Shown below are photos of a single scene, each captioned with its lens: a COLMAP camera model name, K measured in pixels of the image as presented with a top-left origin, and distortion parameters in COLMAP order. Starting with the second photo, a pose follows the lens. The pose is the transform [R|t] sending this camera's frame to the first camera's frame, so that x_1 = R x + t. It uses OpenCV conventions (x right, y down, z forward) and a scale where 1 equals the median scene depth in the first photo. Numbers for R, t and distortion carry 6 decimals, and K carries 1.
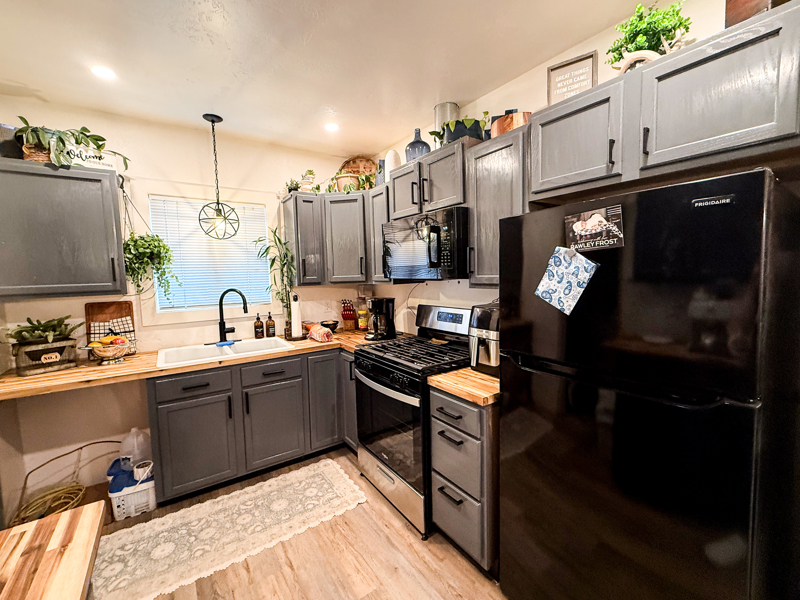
lens RADIAL K [[336.9, 0, 397.5], [0, 336.9, 298.2], [0, 0, 1]] dist [-0.000517, 0.000258]
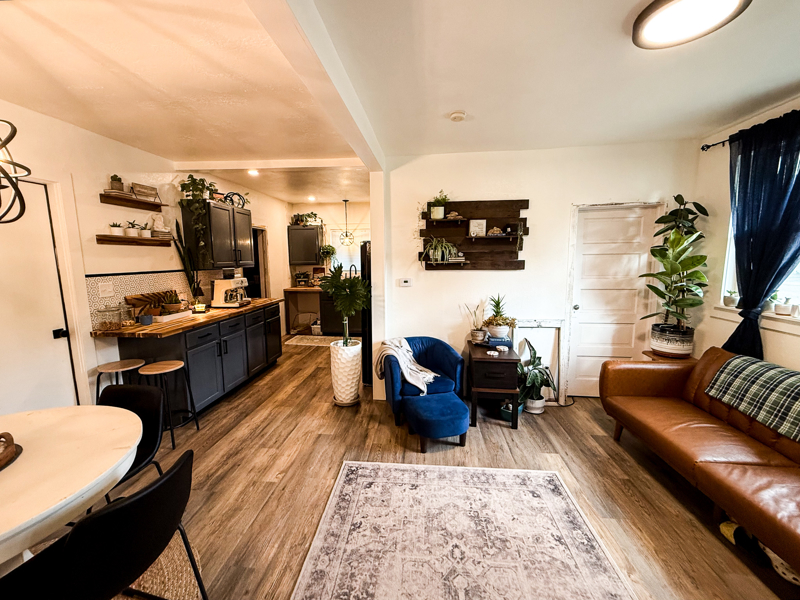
lens RADIAL K [[319.1, 0, 395.3], [0, 319.1, 300.7], [0, 0, 1]] dist [-0.002061, 0.000576]
pose [[0.761487, 0.104042, -0.639776, 1.675195], [-0.060306, 0.994124, 0.089889, 0.009468], [0.645369, -0.029867, 0.763287, -0.817989]]
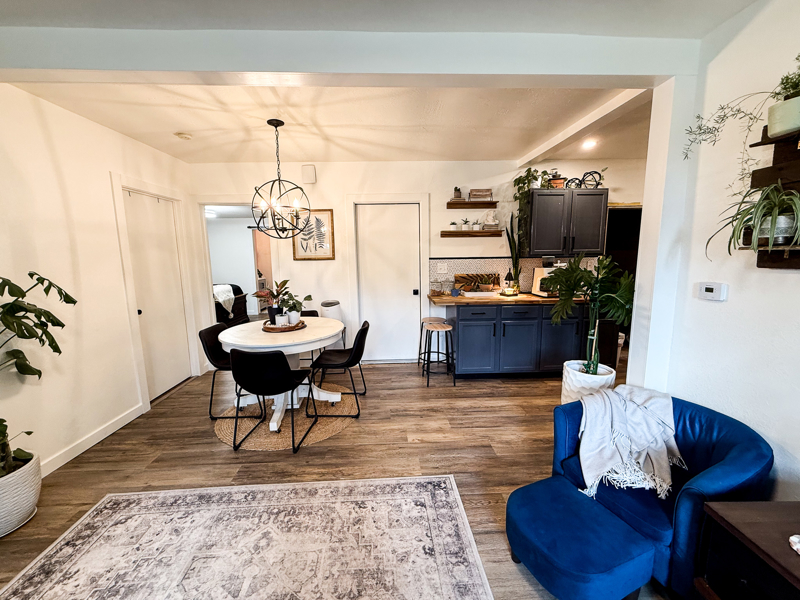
lens RADIAL K [[319.1, 0, 397.6], [0, 319.1, 298.6], [0, 0, 1]] dist [-0.002061, 0.000576]
pose [[-0.535864, 0.148081, -0.831217, 1.708674], [-0.042500, 0.978520, 0.201722, -0.044829], [0.843234, 0.143423, -0.518060, 0.190005]]
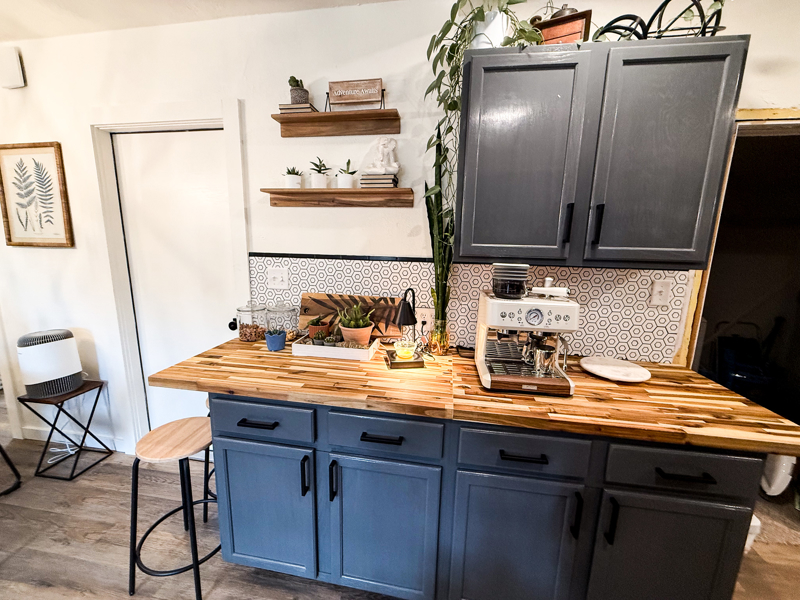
lens RADIAL K [[319.1, 0, 399.1], [0, 319.1, 299.1], [0, 0, 1]] dist [-0.002061, 0.000576]
pose [[-0.695767, 0.131494, -0.706128, 0.344767], [-0.065763, 0.967308, 0.244928, -0.020078], [0.715250, 0.216850, -0.664374, 0.201405]]
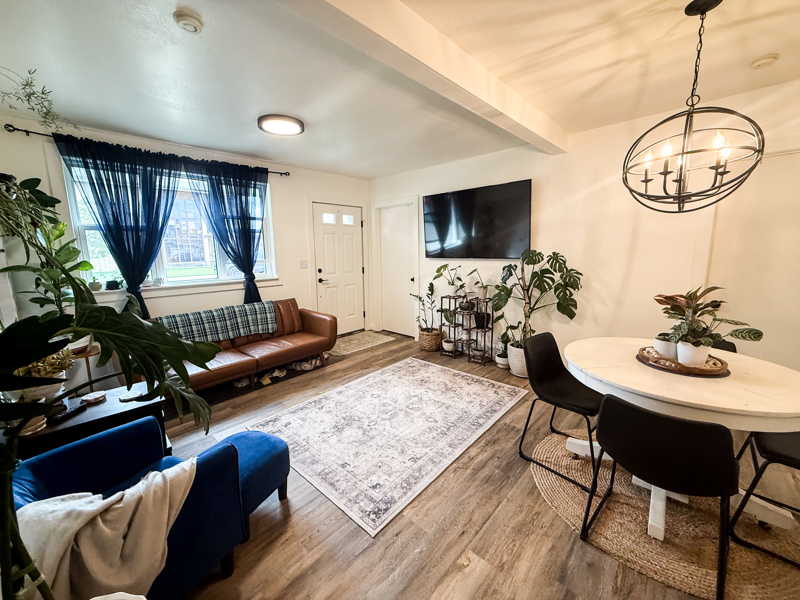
lens RADIAL K [[319.1, 0, 395.2], [0, 319.1, 296.9], [0, 0, 1]] dist [-0.002061, 0.000576]
pose [[-0.198093, -0.122243, 0.972531, 0.208266], [0.099912, 0.984506, 0.144099, 0.018479], [-0.975078, 0.125713, -0.182810, -0.082499]]
